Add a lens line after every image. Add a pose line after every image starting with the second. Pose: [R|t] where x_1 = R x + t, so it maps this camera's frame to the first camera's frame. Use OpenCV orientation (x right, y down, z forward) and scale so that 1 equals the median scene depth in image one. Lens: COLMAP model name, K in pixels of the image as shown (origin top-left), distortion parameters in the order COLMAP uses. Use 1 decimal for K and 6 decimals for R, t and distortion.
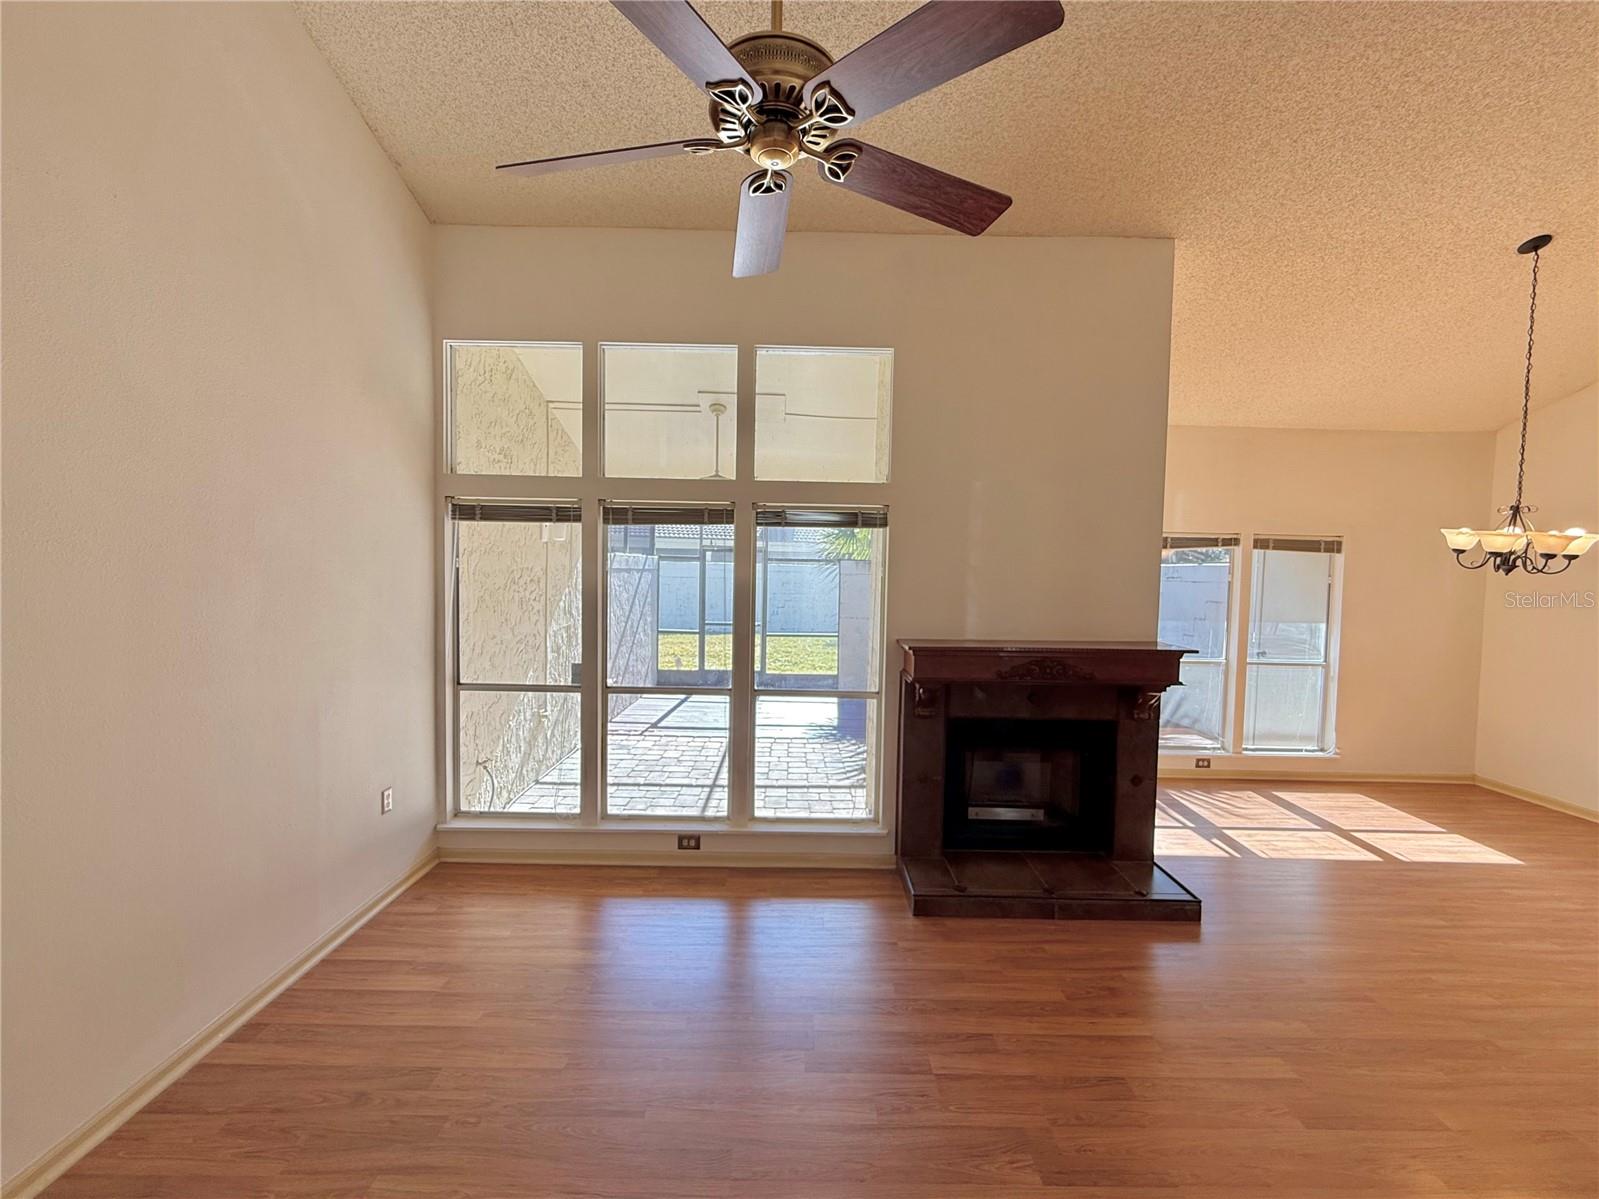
lens RADIAL K [[636.2, 0, 814.8], [0, 636.2, 607.2], [0, 0, 1]] dist [-0.000255, -0.000097]
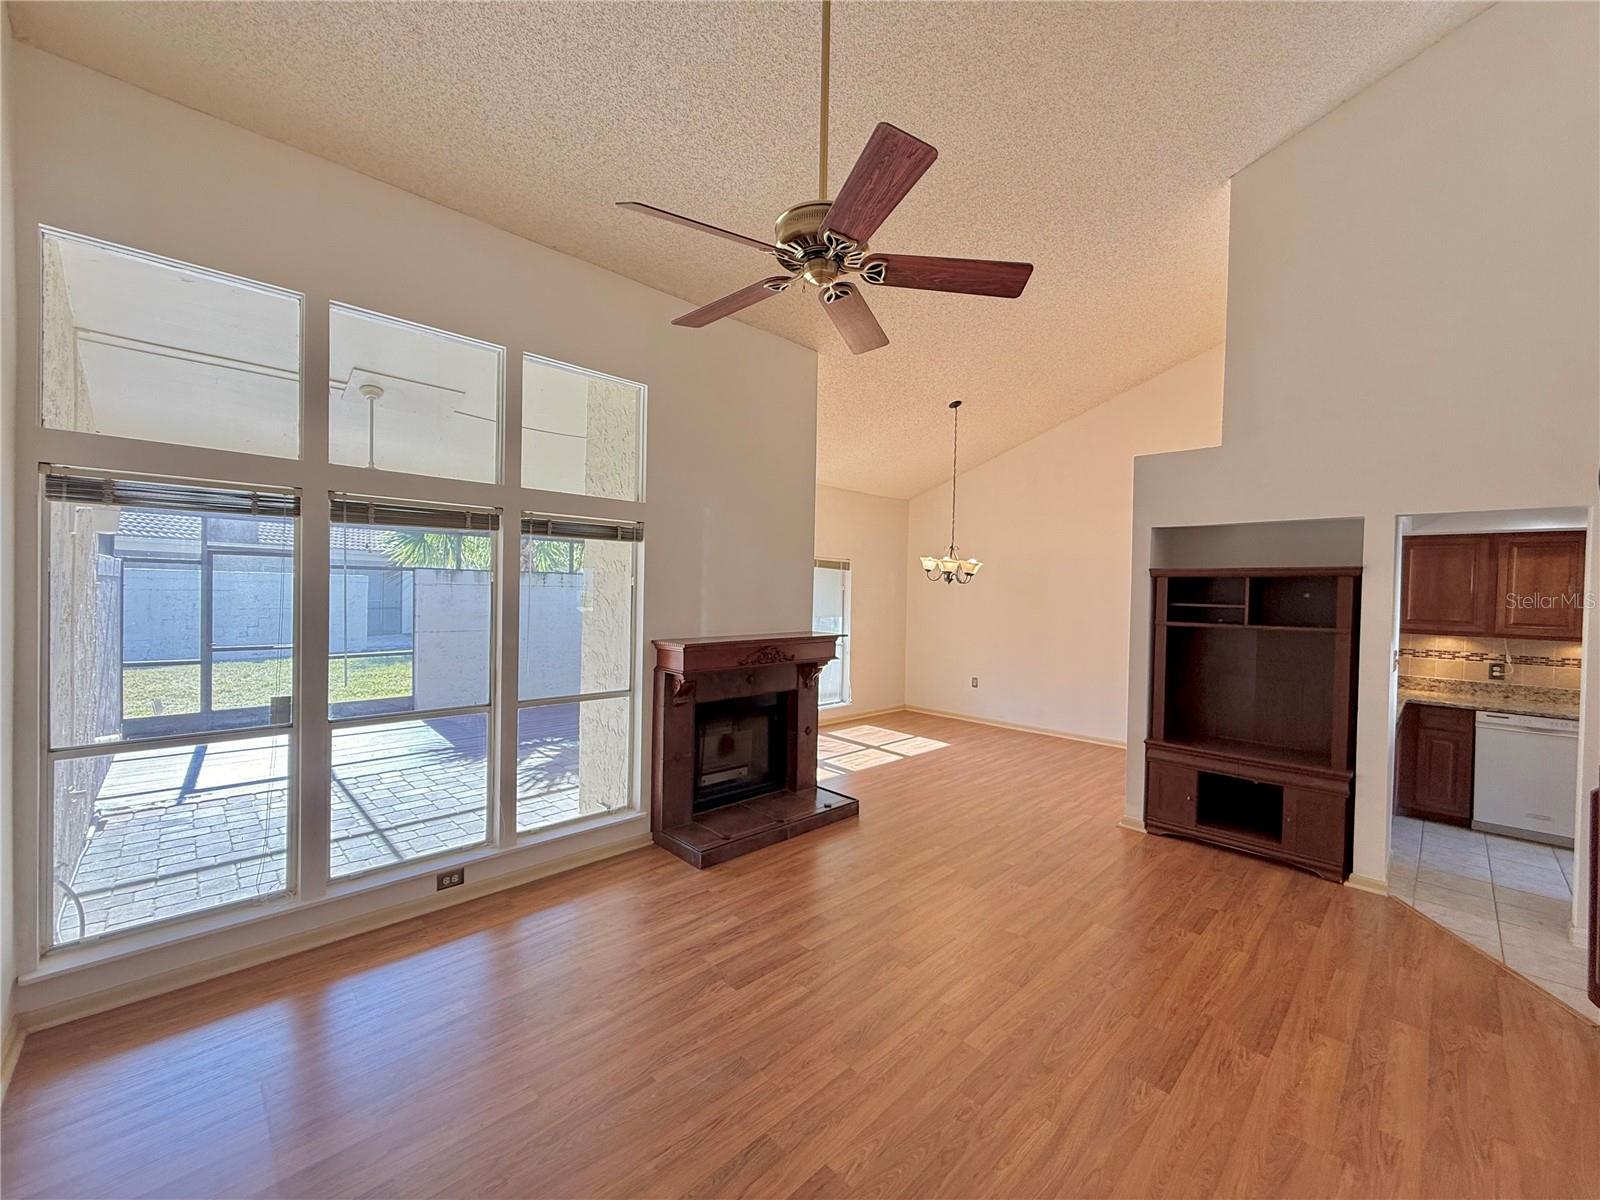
lens RADIAL K [[636.6, 0, 786.3], [0, 636.6, 604.6], [0, 0, 1]] dist [-0.000255, -0.000097]
pose [[0.727784, -0.021670, 0.685464, -0.470090], [0.029534, 0.999564, 0.000242, -0.006986], [-0.685170, 0.020068, 0.728107, 0.007267]]
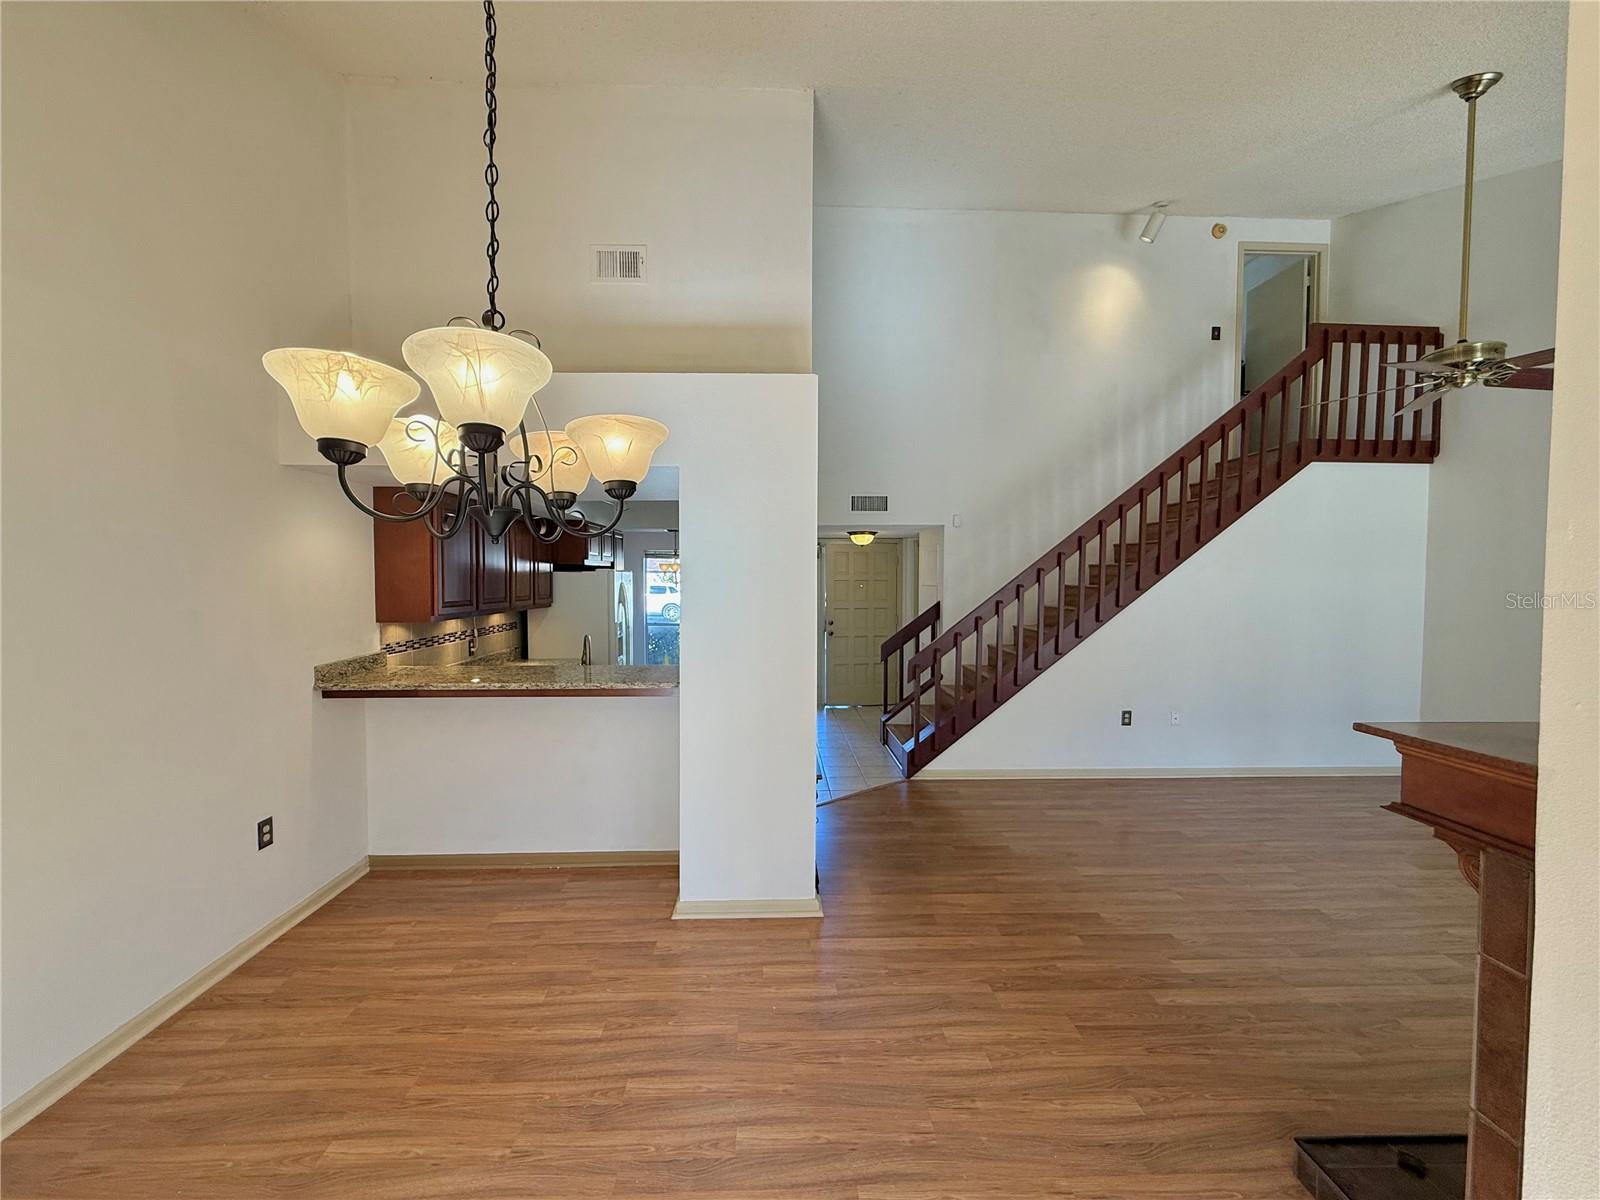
lens RADIAL K [[636.6, 0, 797.9], [0, 636.6, 601.9], [0, 0, 1]] dist [-0.000255, -0.000097]
pose [[-0.998949, -0.019117, -0.041655, 0.922630], [-0.022699, 0.995925, 0.087277, -0.044627], [0.039816, 0.088130, -0.995313, 1.284656]]
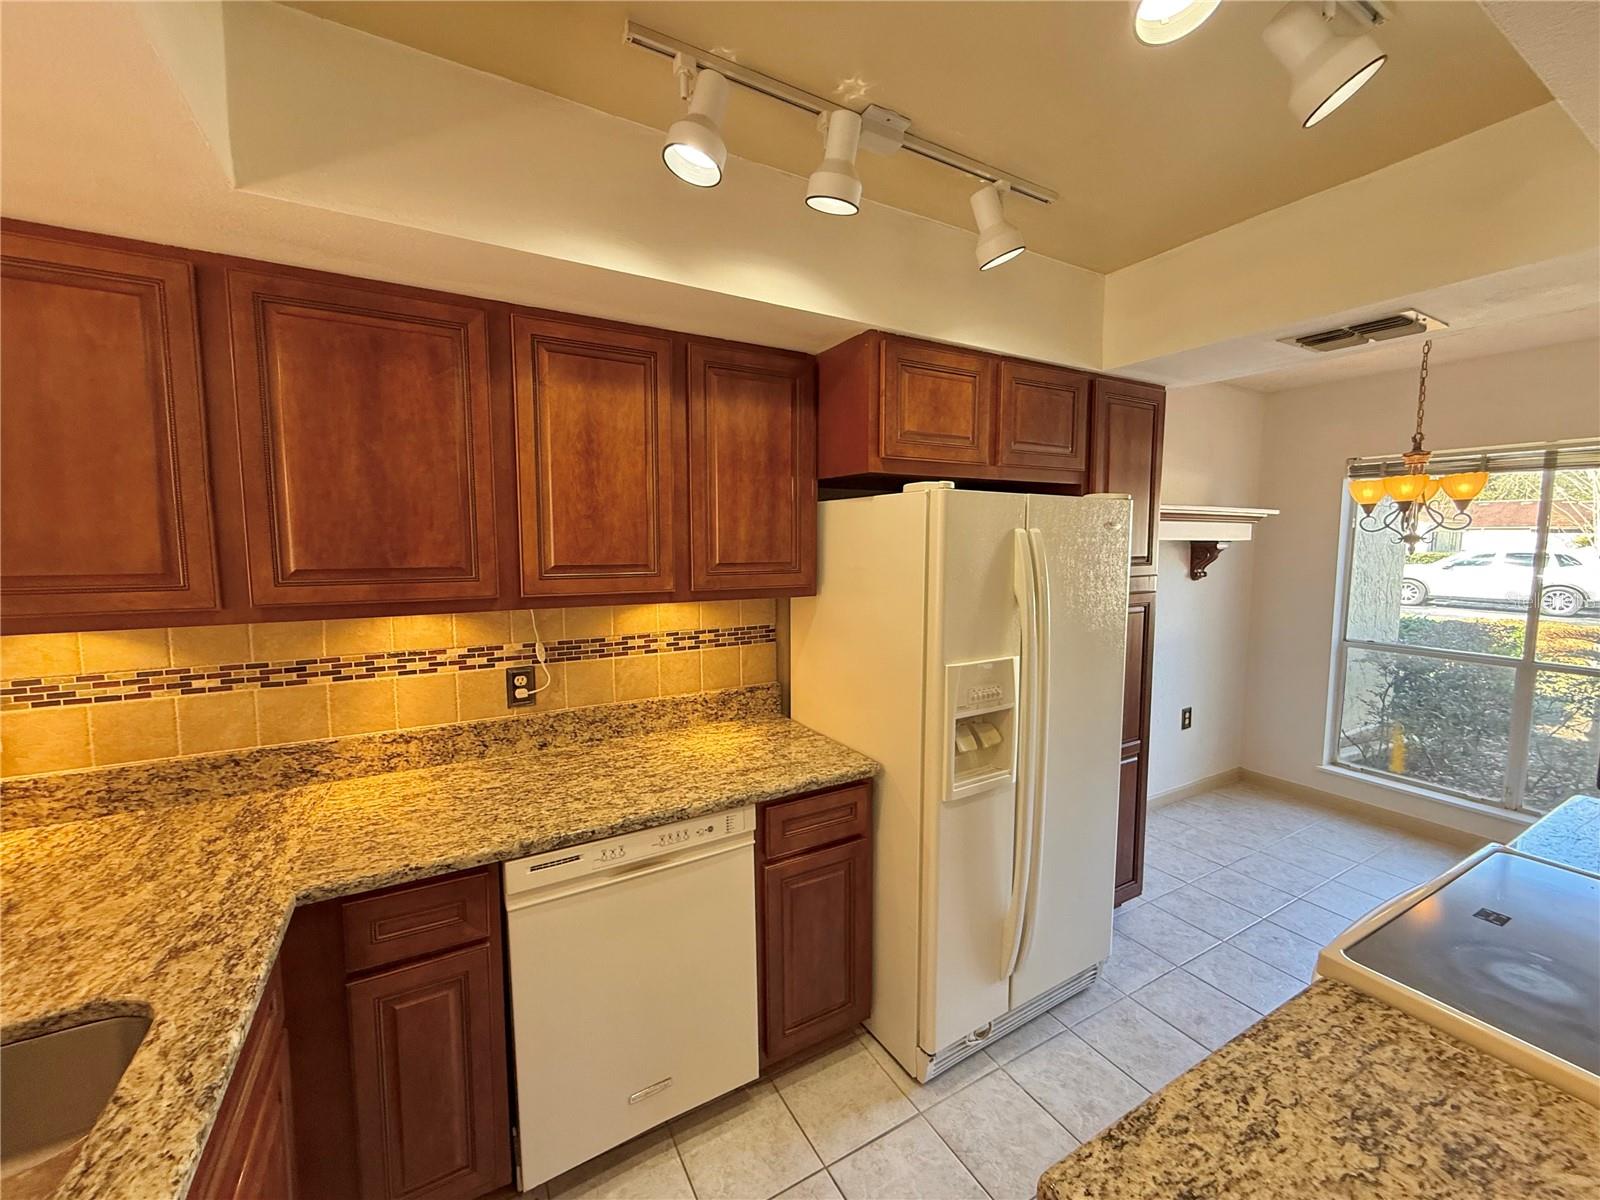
lens RADIAL K [[636.6, 0, 803.2], [0, 636.6, 599.1], [0, 0, 1]] dist [-0.000255, -0.000097]
pose [[-0.493955, -0.098726, 0.863864, 0.963905], [0.032847, 0.990705, 0.132004, 0.041587], [-0.868867, 0.093579, -0.486121, 0.008318]]
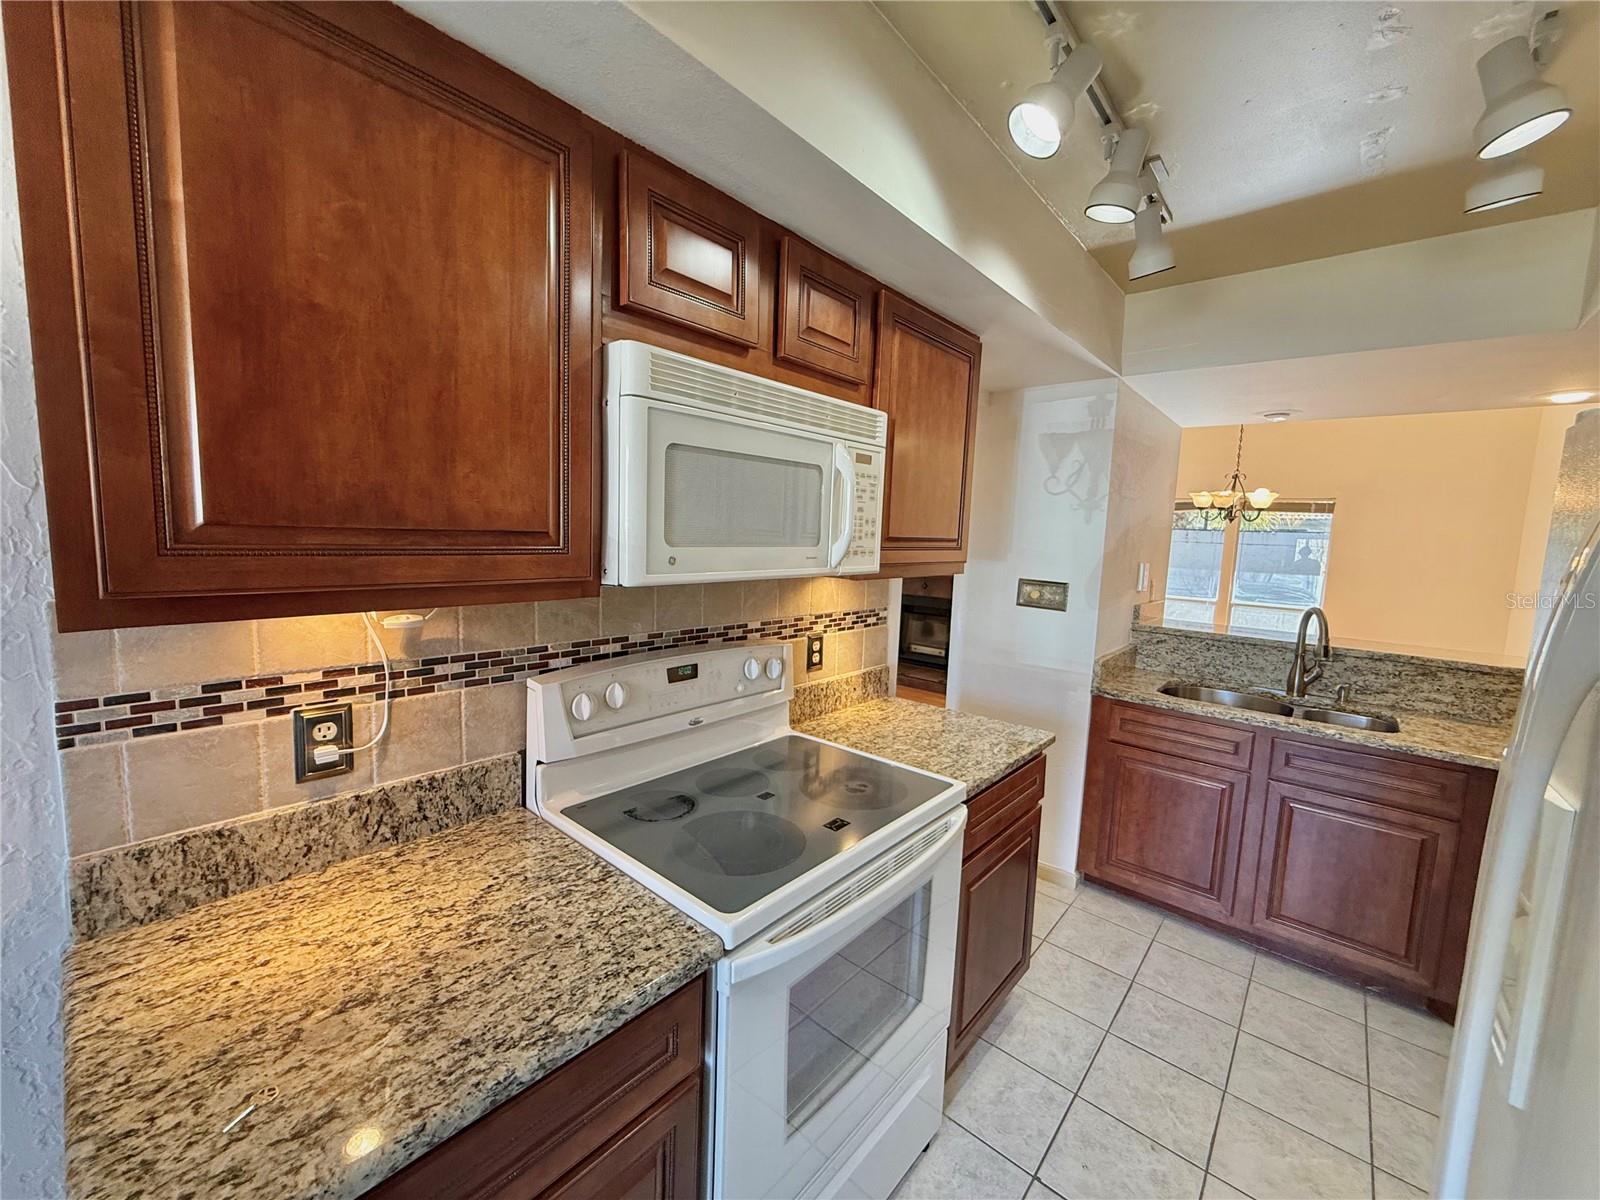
lens RADIAL K [[636.6, 0, 804.5], [0, 636.6, 602.3], [0, 0, 1]] dist [-0.000255, -0.000097]
pose [[0.758392, 0.082049, -0.646614, 1.249923], [-0.056124, 0.996581, 0.060630, 0.094717], [0.649378, -0.009691, 0.760404, -0.675352]]
